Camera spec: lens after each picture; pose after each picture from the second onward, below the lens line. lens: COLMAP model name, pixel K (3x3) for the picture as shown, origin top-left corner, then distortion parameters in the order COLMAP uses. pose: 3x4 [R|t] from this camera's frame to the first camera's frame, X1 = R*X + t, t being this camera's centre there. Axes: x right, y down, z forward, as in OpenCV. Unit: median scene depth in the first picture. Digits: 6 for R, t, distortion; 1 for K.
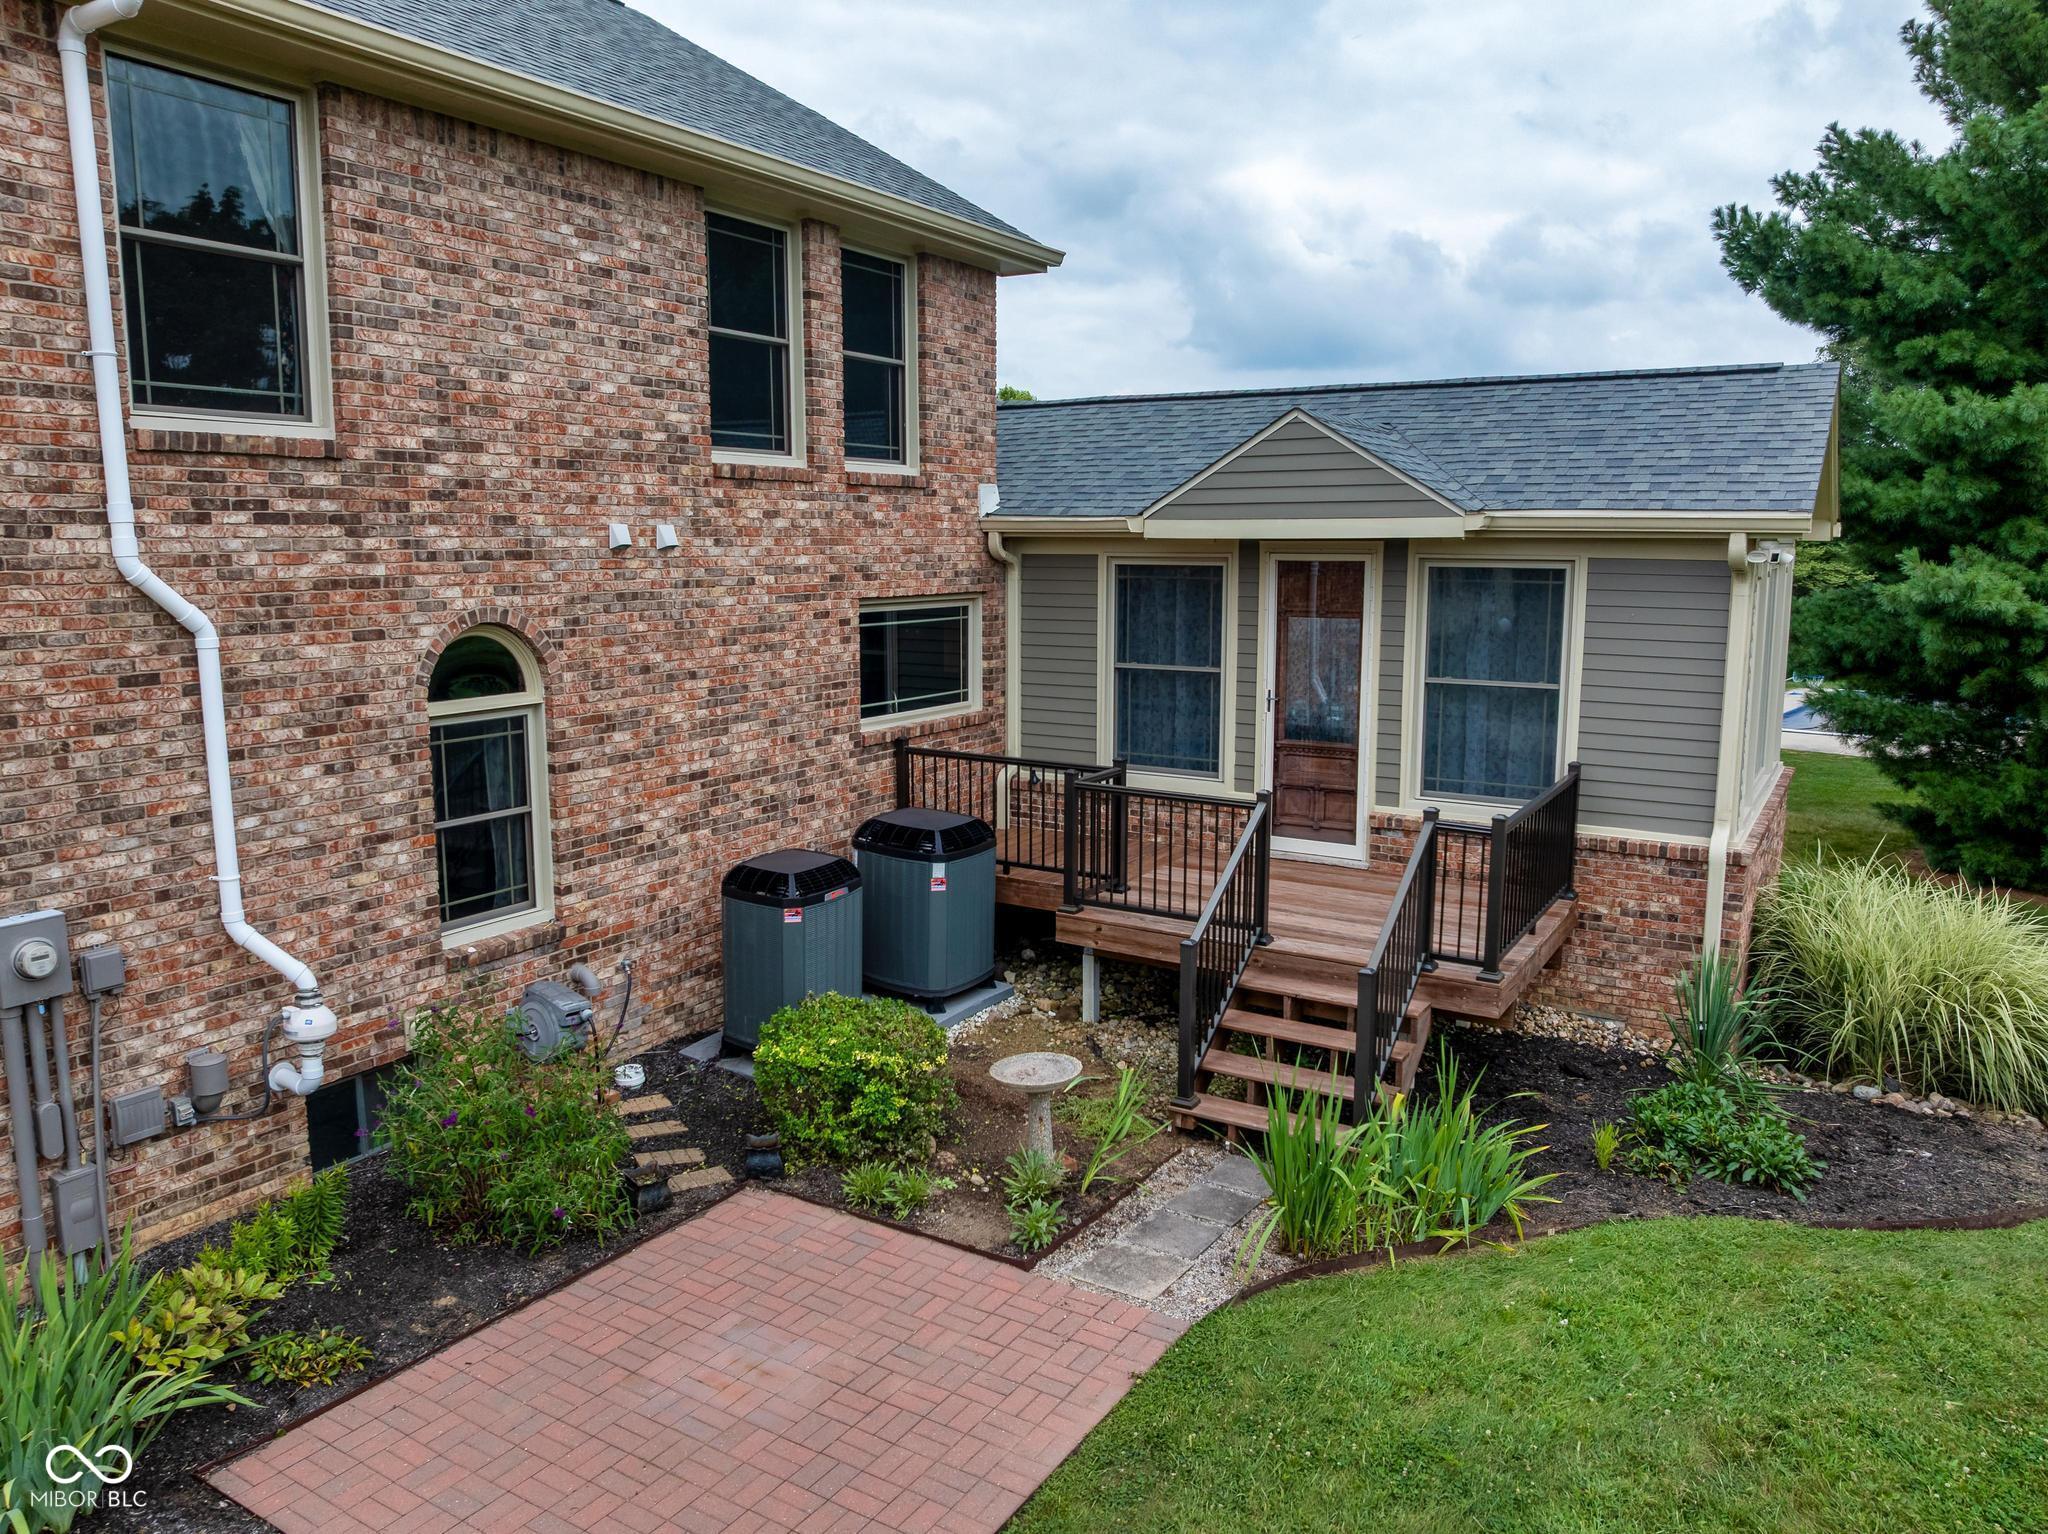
lens RADIAL K [[1433.6, 0, 1018.9], [0, 1433.6, 753.7], [0, 0, 1]] dist [-0.037235, 0.000048]
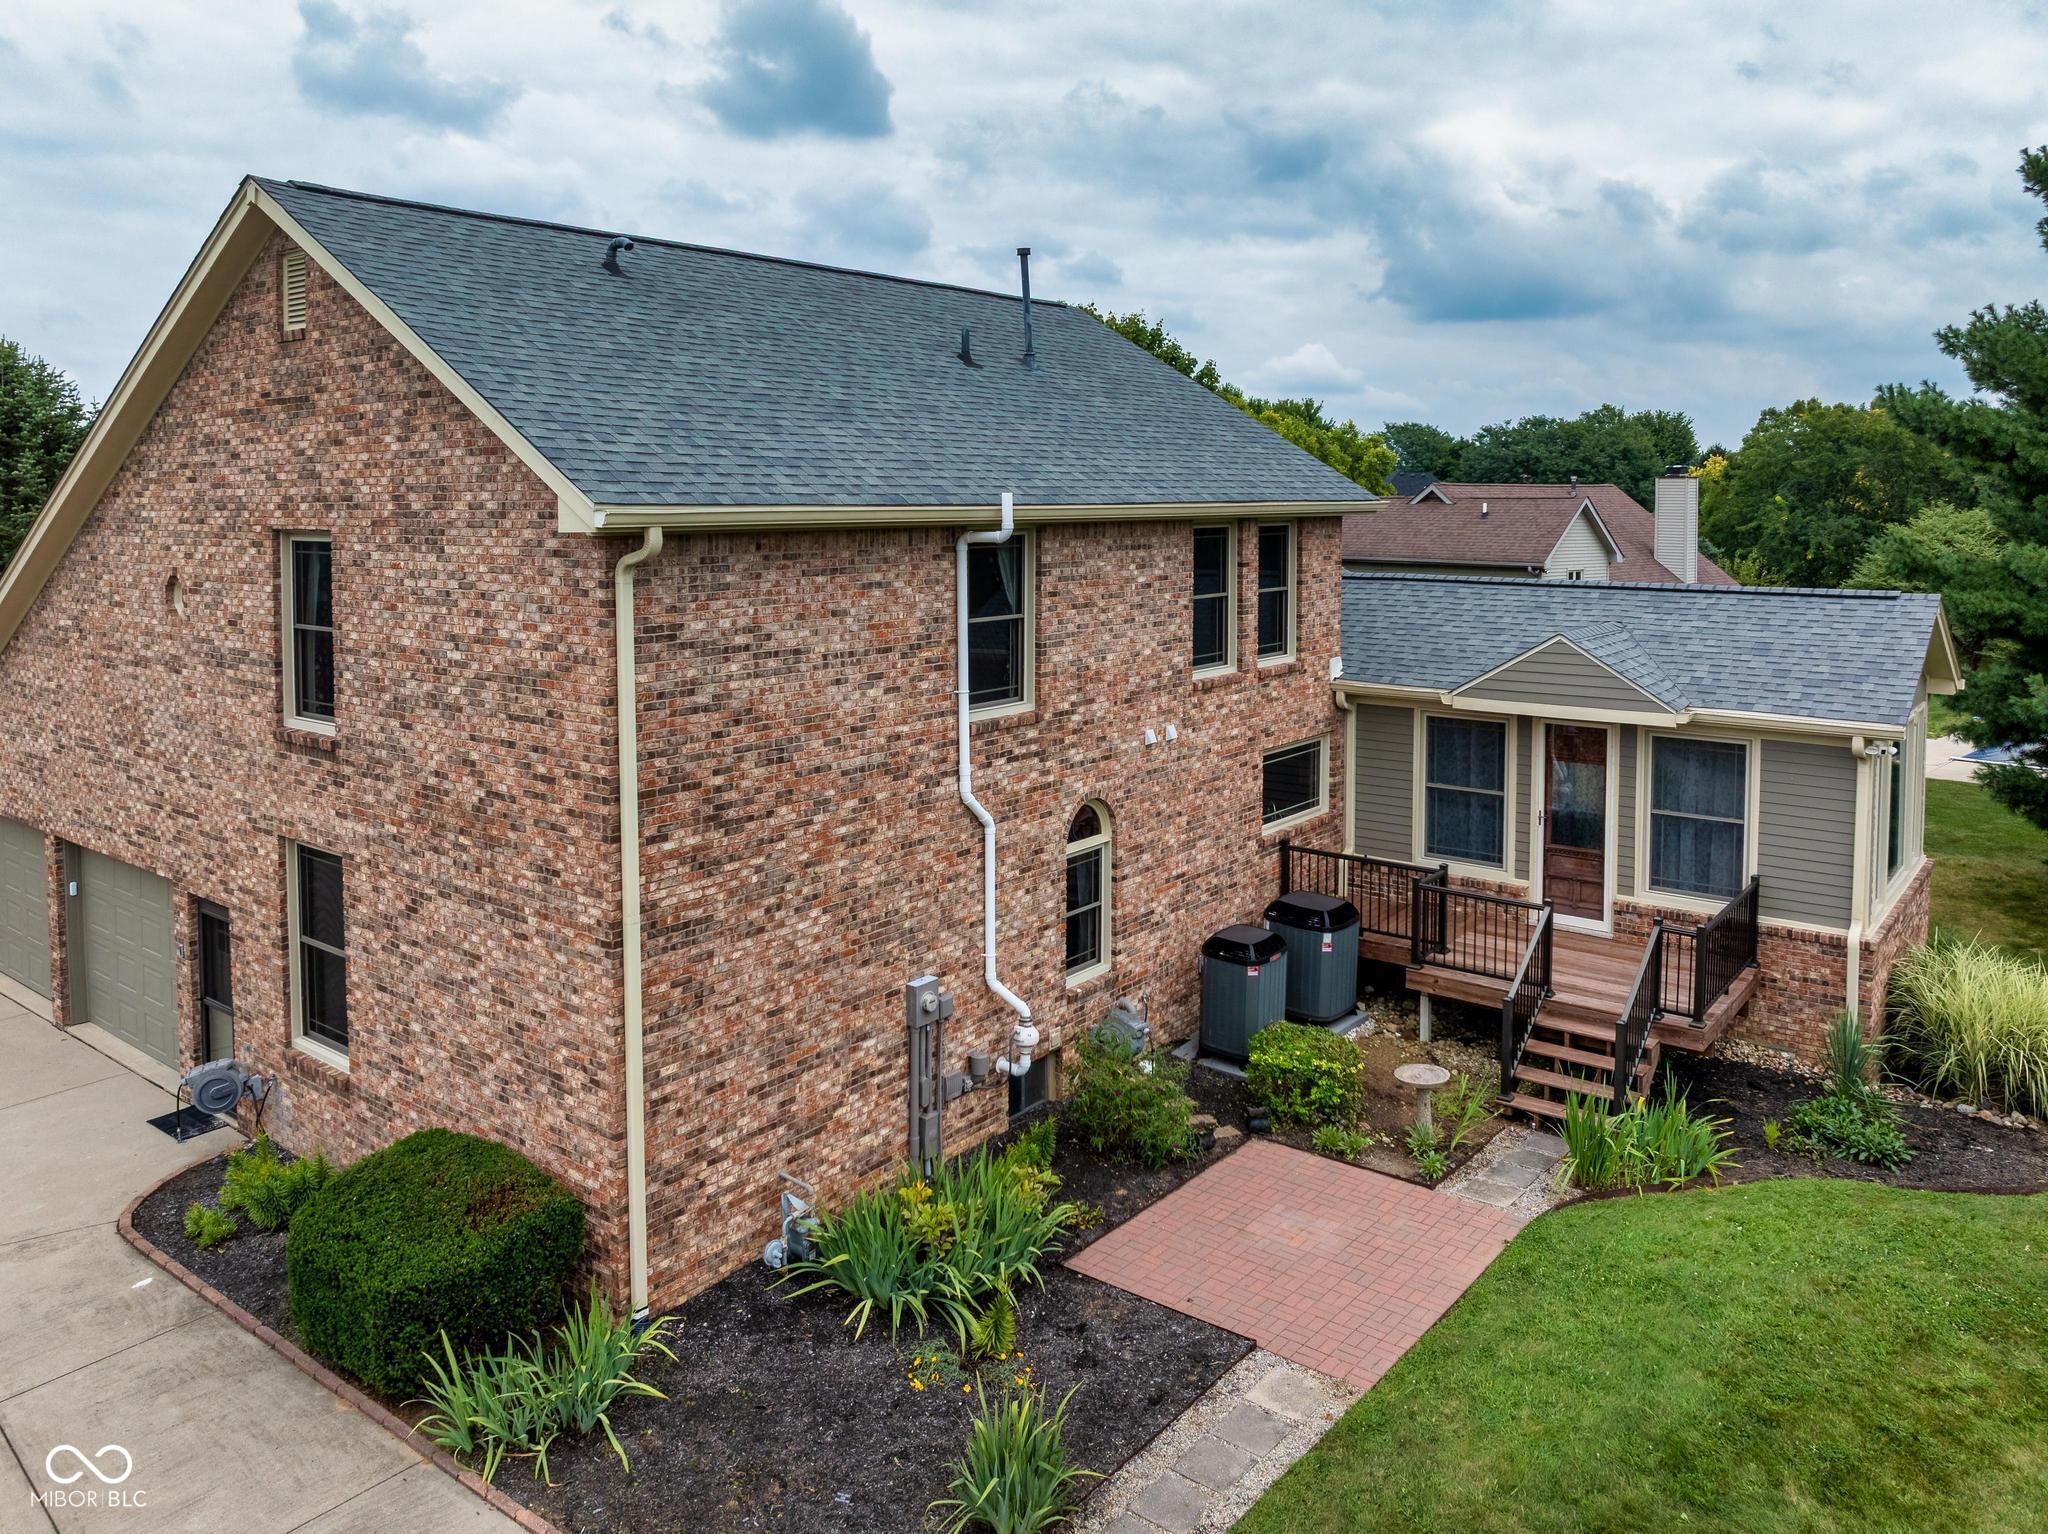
lens RADIAL K [[1433.6, 0, 1046.8], [0, 1433.6, 587.9], [0, 0, 1]] dist [-0.037235, 0.000048]
pose [[0.993038, 0.003039, -0.117754, -0.218605], [-0.014643, 0.995098, -0.097805, -0.172681], [0.116879, 0.098849, 0.988215, -0.737603]]
